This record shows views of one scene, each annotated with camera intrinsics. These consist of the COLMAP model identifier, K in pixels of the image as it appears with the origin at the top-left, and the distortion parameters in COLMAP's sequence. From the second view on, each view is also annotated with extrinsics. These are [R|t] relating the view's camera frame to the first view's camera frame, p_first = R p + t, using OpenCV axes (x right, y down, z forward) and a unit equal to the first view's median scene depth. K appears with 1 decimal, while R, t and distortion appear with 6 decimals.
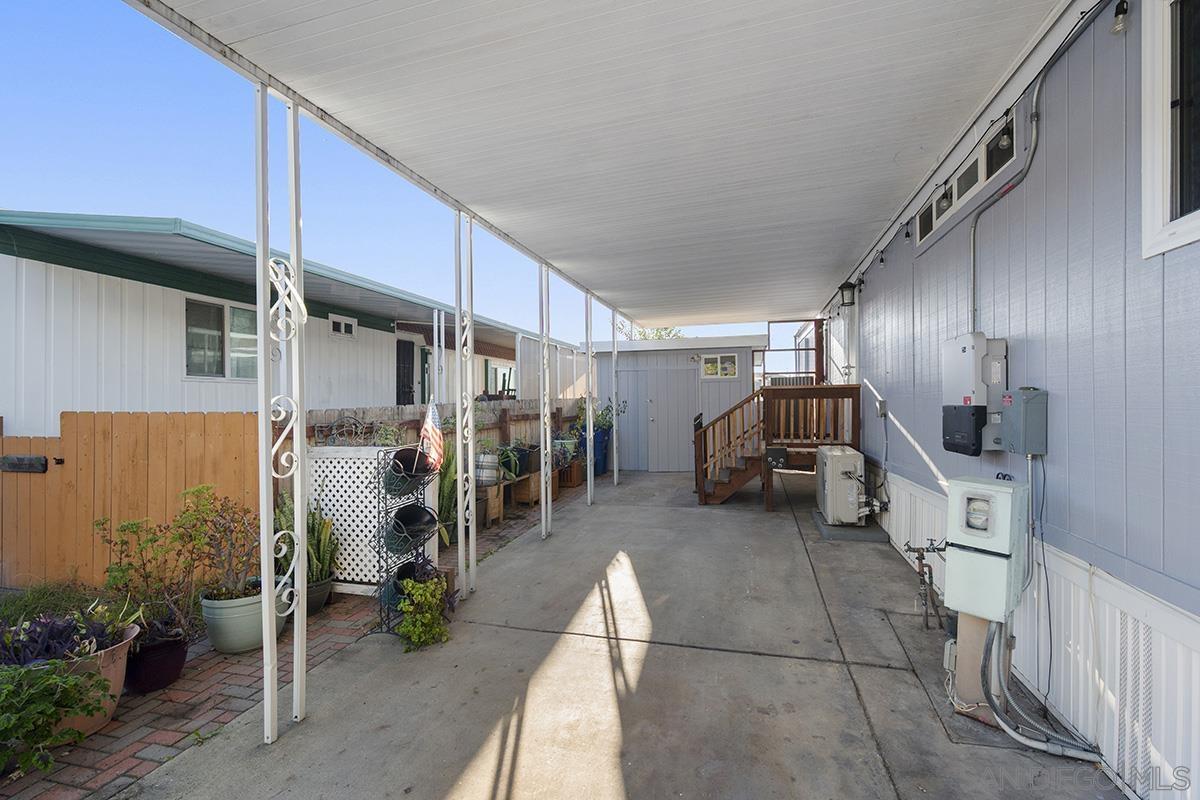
lens RADIAL K [[548.9, 0, 604.7], [0, 548.9, 405.8], [0, 0, 1]] dist [0.000090, -0.000218]
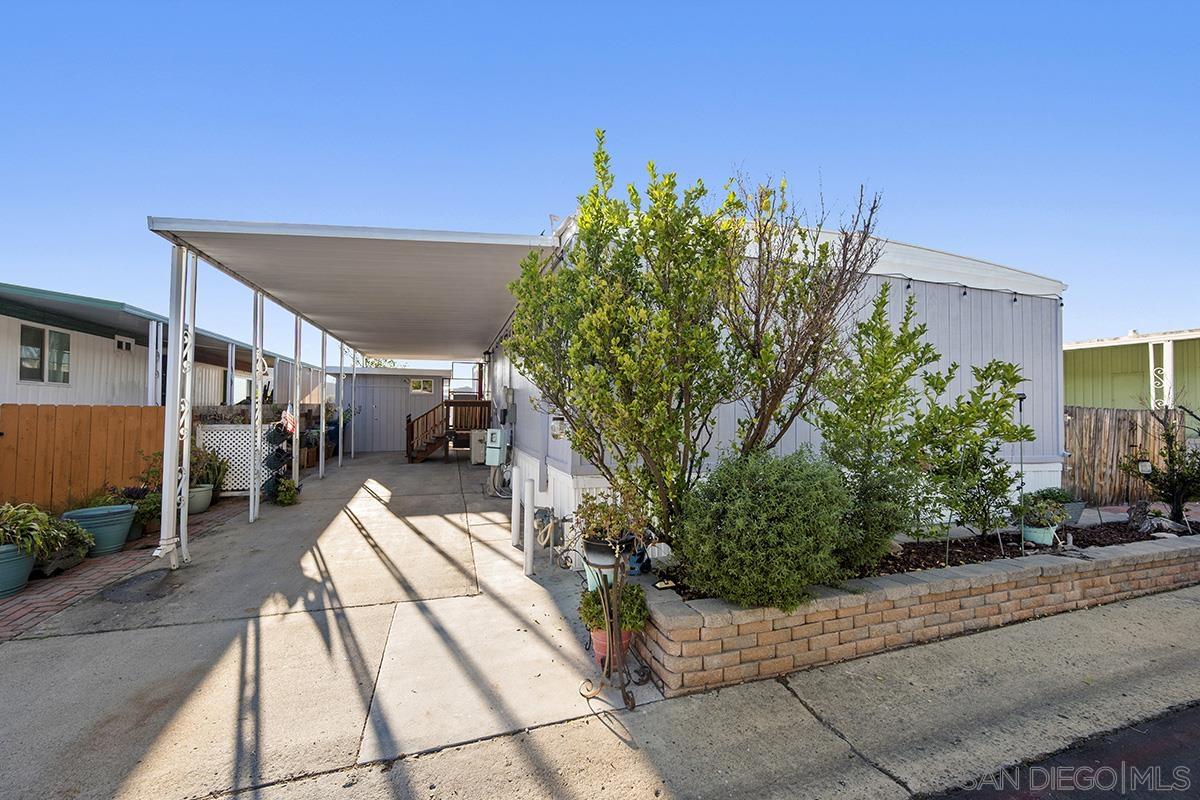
lens RADIAL K [[468.2, 0, 606.5], [0, 468.2, 407.7], [0, 0, 1]] dist [0.001065, -0.000032]
pose [[0.831253, 0.021535, 0.555477, -0.136103], [-0.013954, 0.999743, -0.017877, 0.012179], [-0.555719, 0.007110, 0.831340, -0.603966]]
